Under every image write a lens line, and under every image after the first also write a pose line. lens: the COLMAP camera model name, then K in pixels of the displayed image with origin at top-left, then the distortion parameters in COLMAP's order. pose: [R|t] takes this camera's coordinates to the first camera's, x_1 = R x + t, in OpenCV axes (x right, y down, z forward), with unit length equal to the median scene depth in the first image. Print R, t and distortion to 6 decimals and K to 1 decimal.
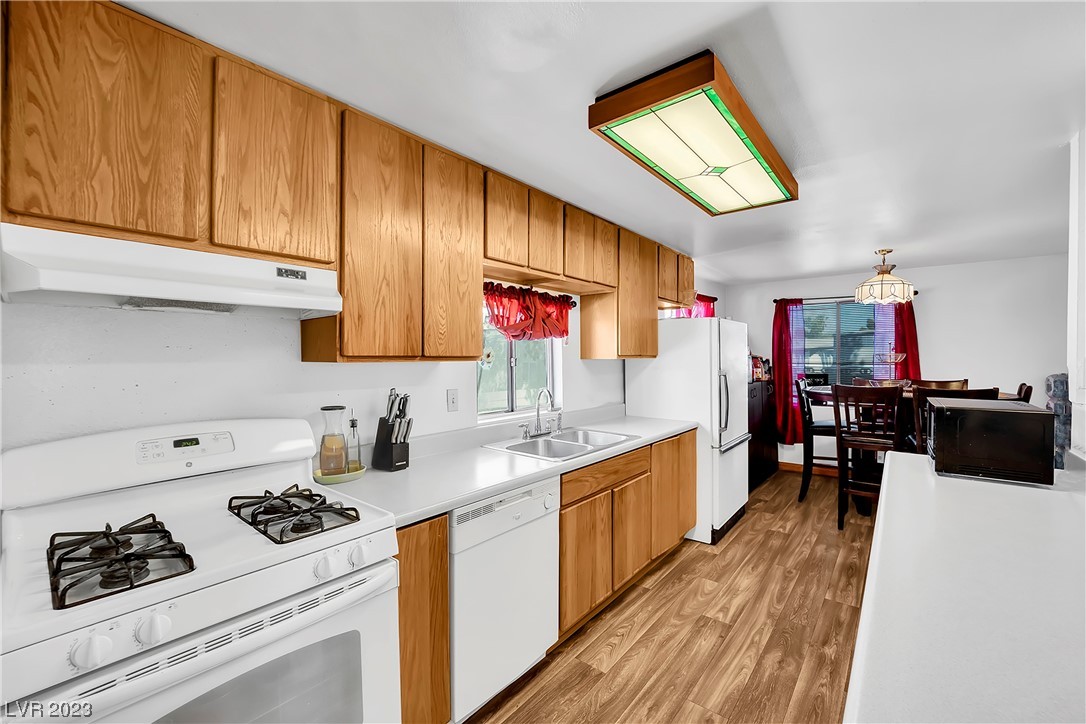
lens RADIAL K [[440.5, 0, 545.7], [0, 440.5, 357.7], [0, 0, 1]] dist [-0.023245, -0.000100]
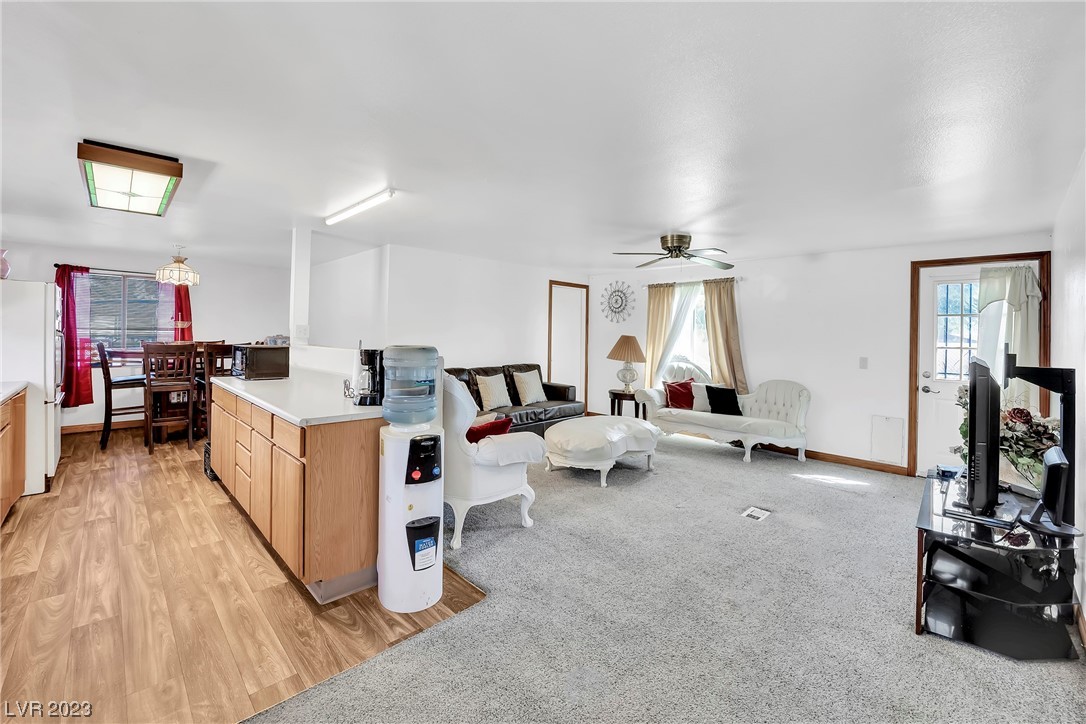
lens RADIAL K [[459.6, 0, 539.1], [0, 459.6, 335.2], [0, 0, 1]] dist [-0.023866, 0.000190]
pose [[0.117486, 0.000354, 0.993074, -0.827633], [-0.013815, 0.999904, 0.001278, 0.028900], [-0.992978, -0.013869, 0.117479, -0.488768]]
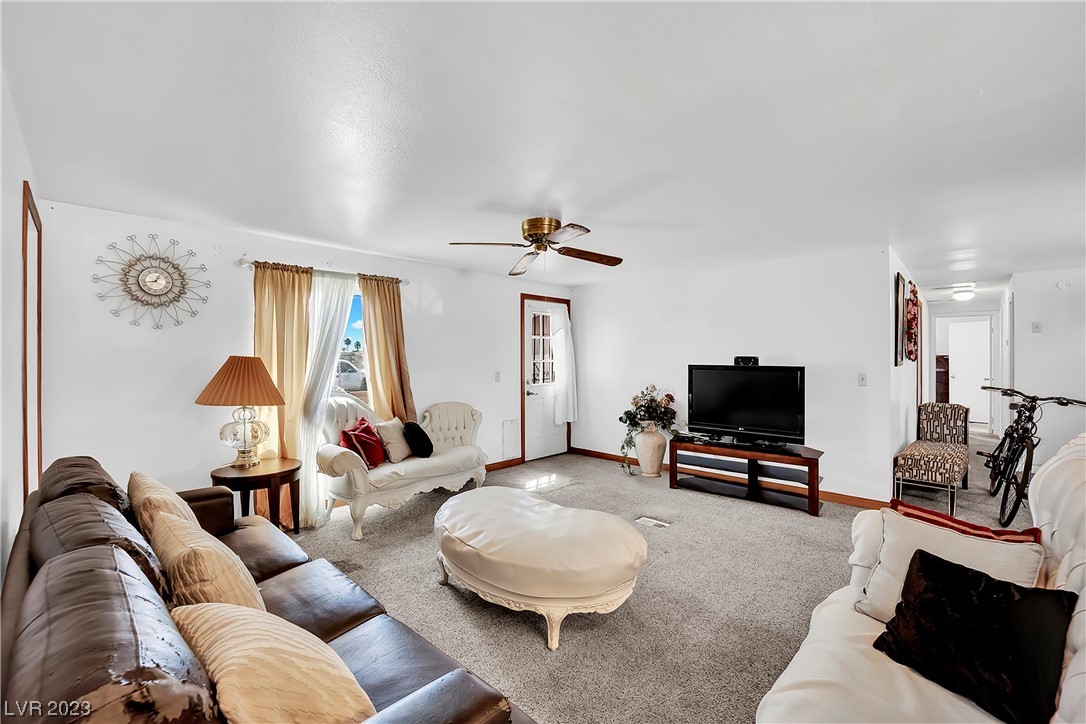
lens RADIAL K [[442.8, 0, 528.2], [0, 442.8, 356.7], [0, 0, 1]] dist [-0.021151, 0.000412]
pose [[-0.995088, 0.001412, 0.098985, 1.125773], [0.001989, 0.999982, 0.005739, 0.021919], [-0.098975, 0.005908, -0.995072, 0.592959]]
